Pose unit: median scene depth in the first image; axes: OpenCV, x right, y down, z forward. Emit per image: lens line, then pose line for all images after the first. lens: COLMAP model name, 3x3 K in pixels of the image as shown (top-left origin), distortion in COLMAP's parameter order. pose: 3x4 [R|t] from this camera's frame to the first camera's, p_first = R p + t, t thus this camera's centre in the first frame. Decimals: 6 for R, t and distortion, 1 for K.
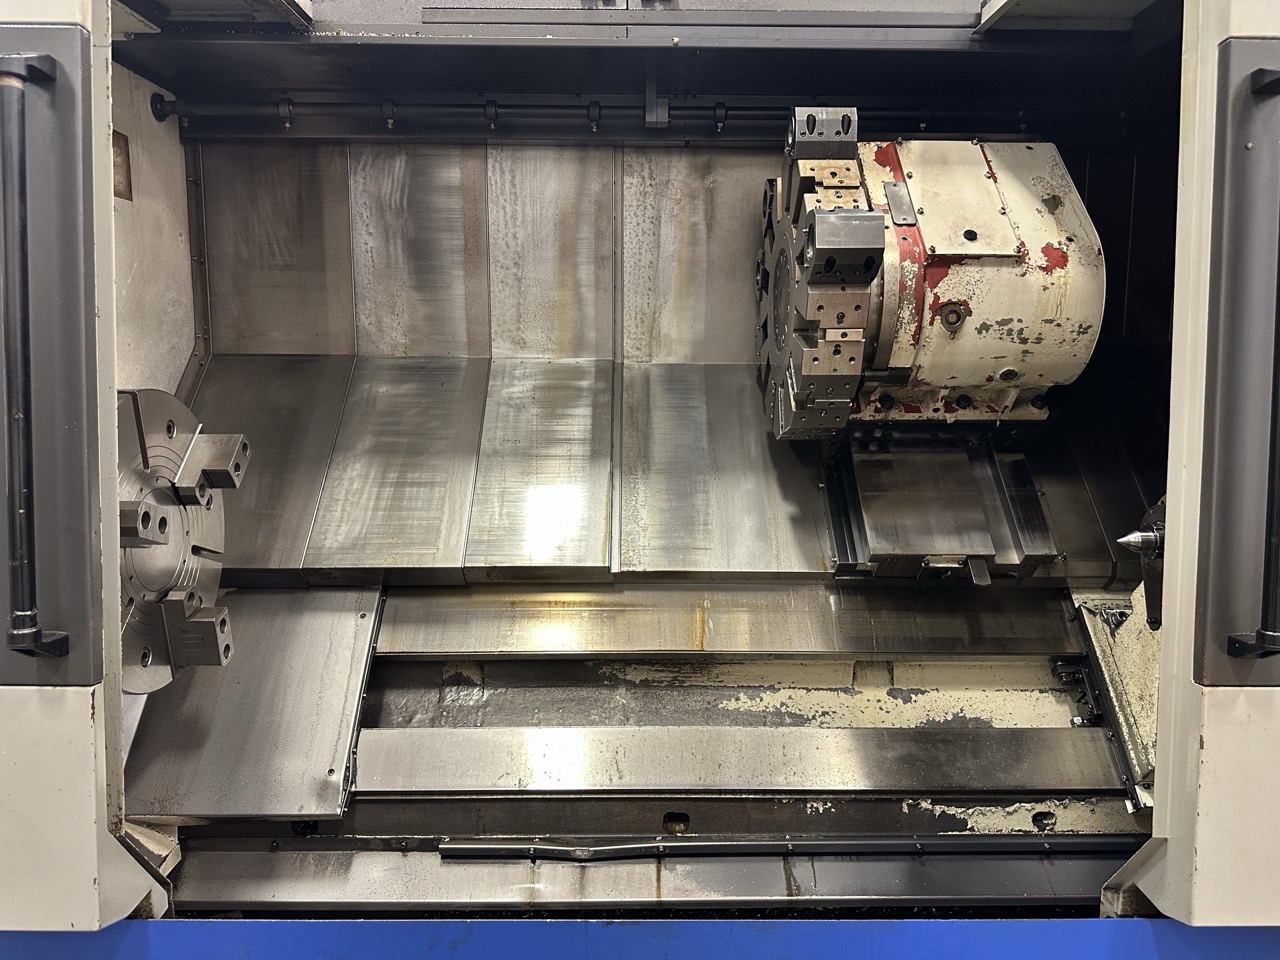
lens RADIAL K [[903.6, 0, 637.1], [0, 903.6, 477.0], [0, 0, 1]] dist [0.147449, -0.259950]
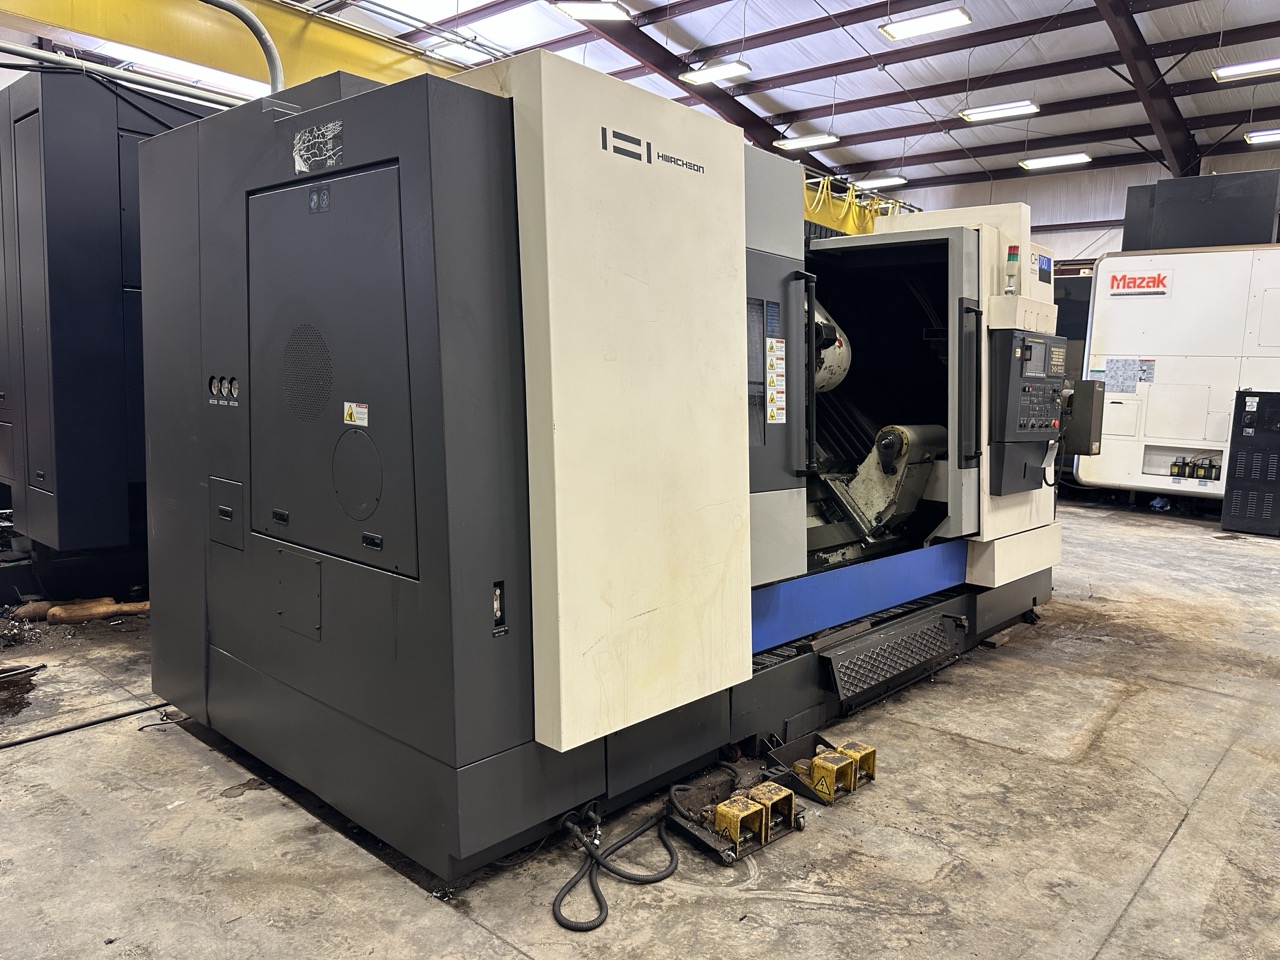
lens RADIAL K [[890.7, 0, 625.3], [0, 890.7, 495.3], [0, 0, 1]] dist [0.046294, -0.066455]
pose [[0.685506, -0.074860, 0.724208, -1.654280], [0.069301, 0.996893, 0.037449, 0.054931], [-0.724761, 0.024516, 0.688564, -0.283154]]
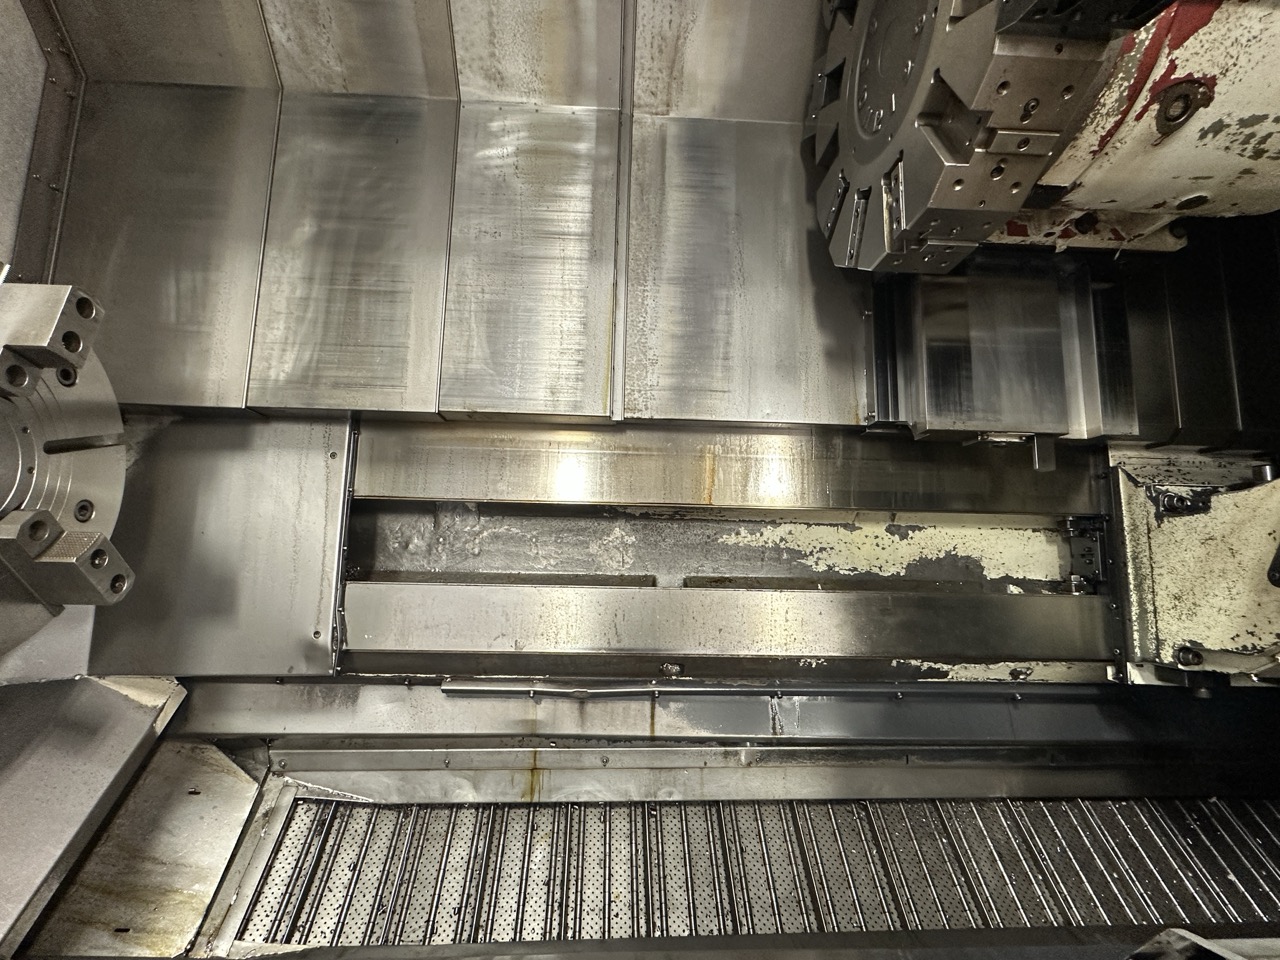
lens RADIAL K [[597.4, 0, 638.9], [0, 597.4, 483.0], [0, 0, 1]] dist [-0.000998, 0.000284]
pose [[0.998998, 0.029731, 0.033460, -0.020915], [-0.042306, 0.871302, 0.488919, -0.118761], [-0.014617, -0.489845, 0.871687, 0.469343]]
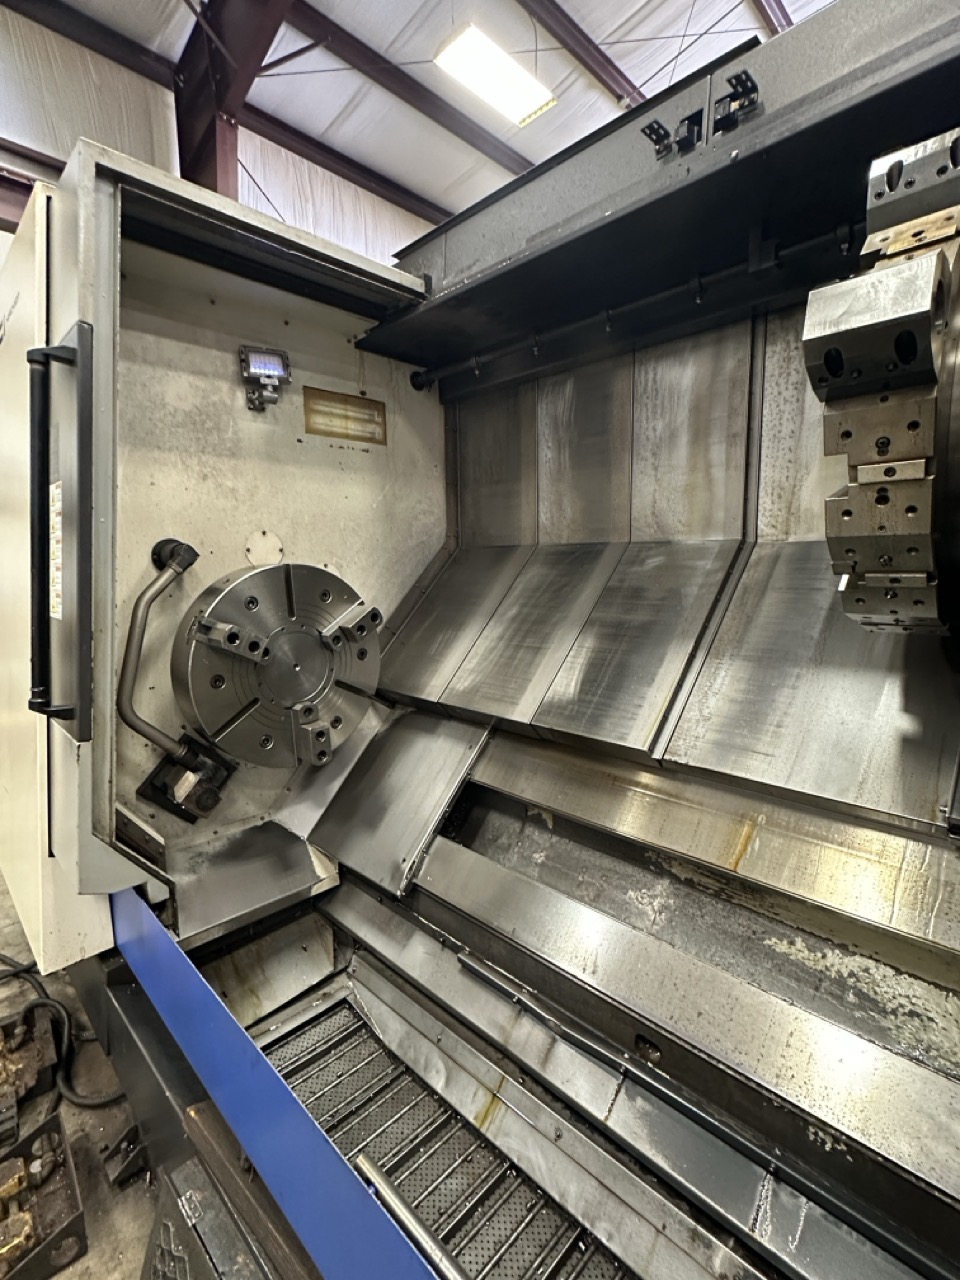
lens RADIAL K [[597.4, 0, 479.7], [0, 597.4, 641.0], [0, 0, 1]] dist [-0.000998, 0.000284]
pose [[0.698615, 0.081080, -0.710889, 0.278459], [-0.083491, 0.996009, 0.031550, -0.021239], [0.710610, 0.037311, 0.702597, 0.417703]]
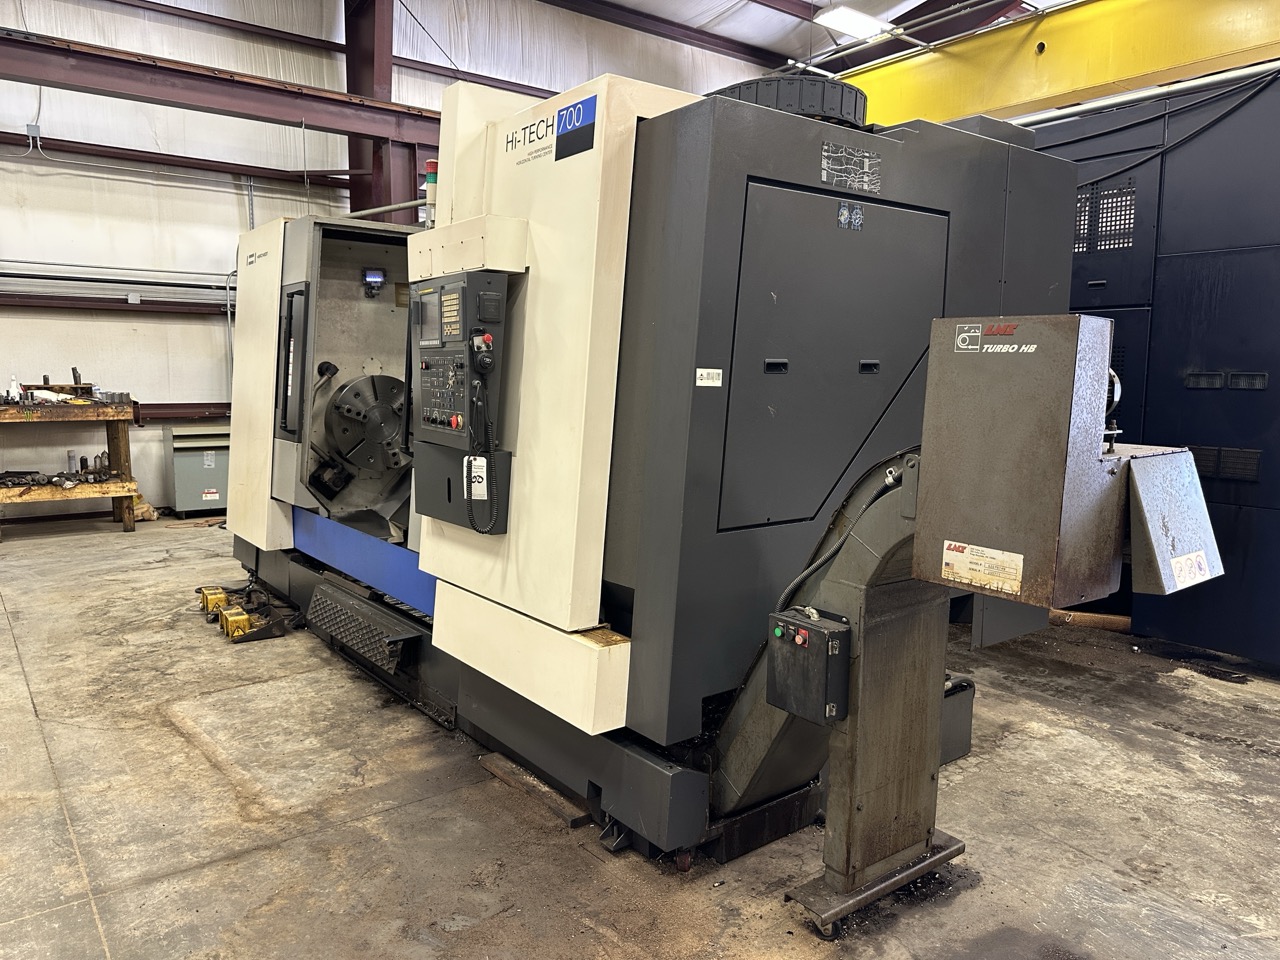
lens RADIAL K [[900.5, 0, 670.3], [0, 900.5, 480.5], [0, 0, 1]] dist [-0.000446, -0.006385]
pose [[0.619256, 0.093286, -0.779628, 1.933337], [-0.115399, 0.992948, 0.027150, 0.050507], [0.776663, 0.073155, 0.625654, -0.103391]]
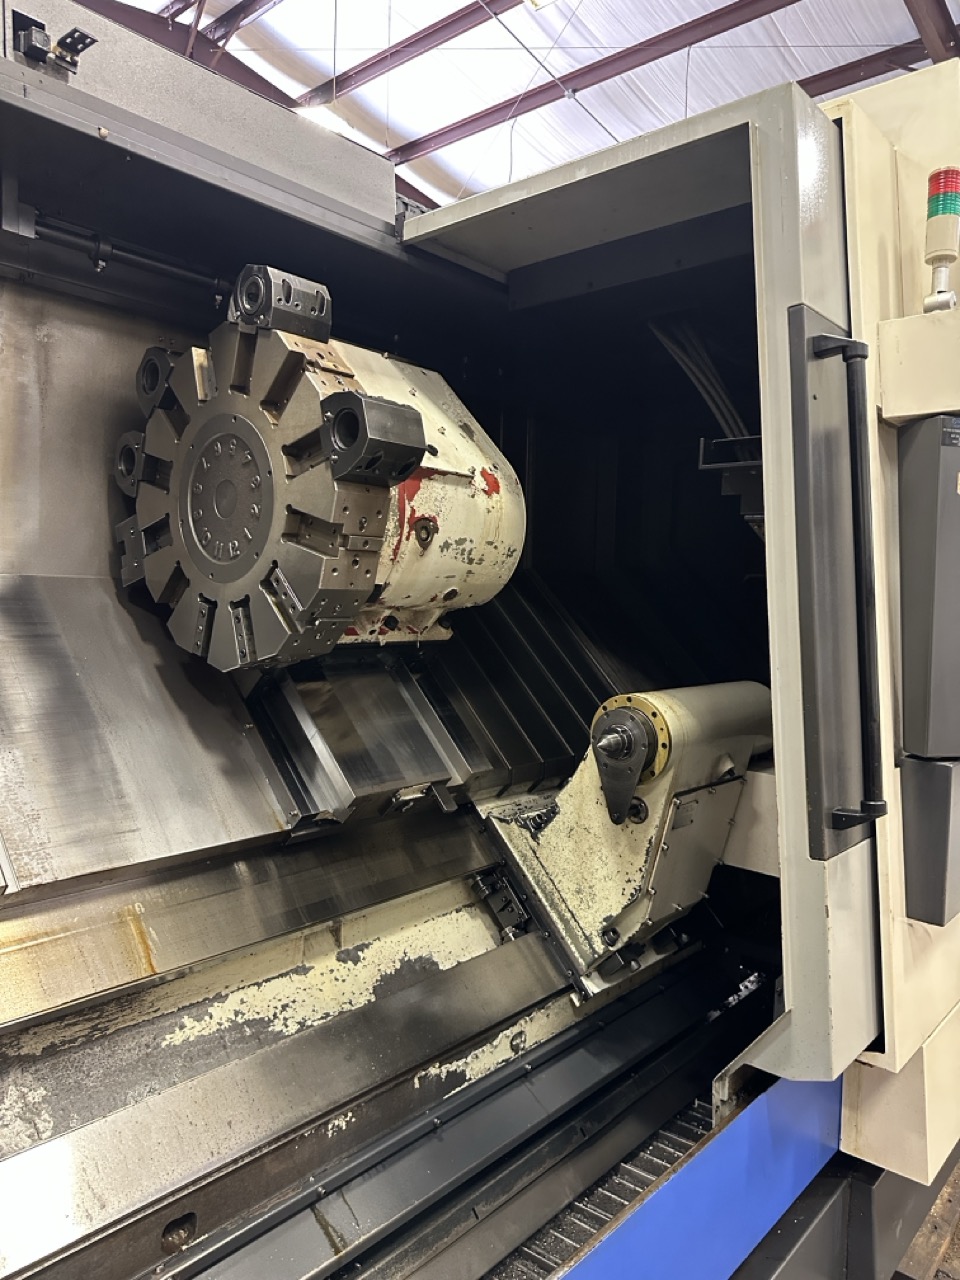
lens RADIAL K [[903.6, 0, 484.9], [0, 903.6, 635.6], [0, 0, 1]] dist [0.147449, -0.259950]
pose [[0.669002, -0.023288, 0.742896, -0.277188], [0.082387, 0.995673, -0.042980, -0.019841], [-0.738681, 0.089959, 0.668026, 0.295758]]
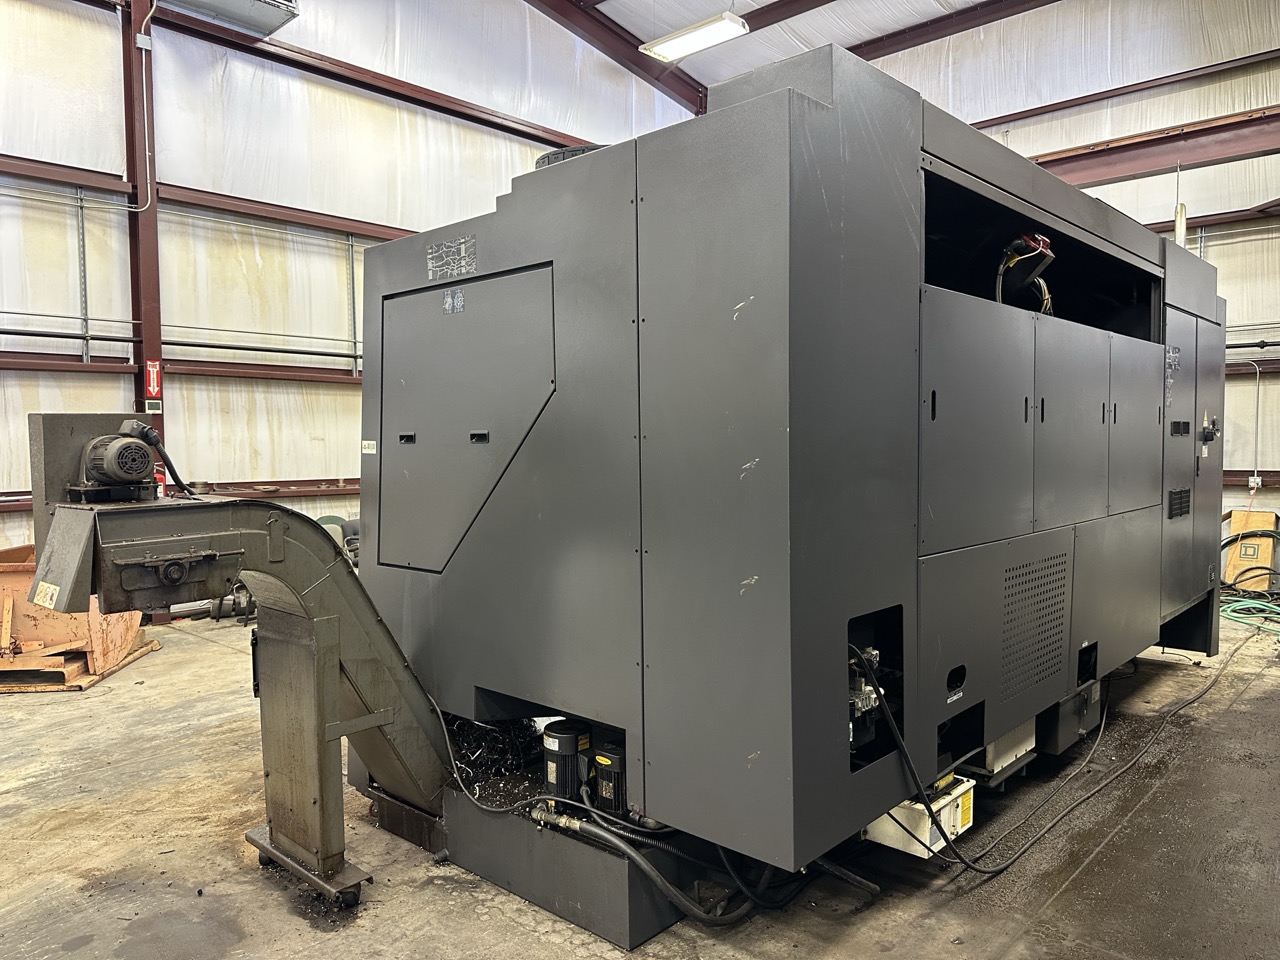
lens RADIAL K [[938.2, 0, 663.0], [0, 938.2, 477.8], [0, 0, 1]] dist [-0.002366, -0.003291]
pose [[-0.676417, 0.033965, -0.735736, 1.918900], [-0.097441, 0.986029, 0.135104, -0.268083], [0.730045, 0.163077, -0.663656, 2.063944]]
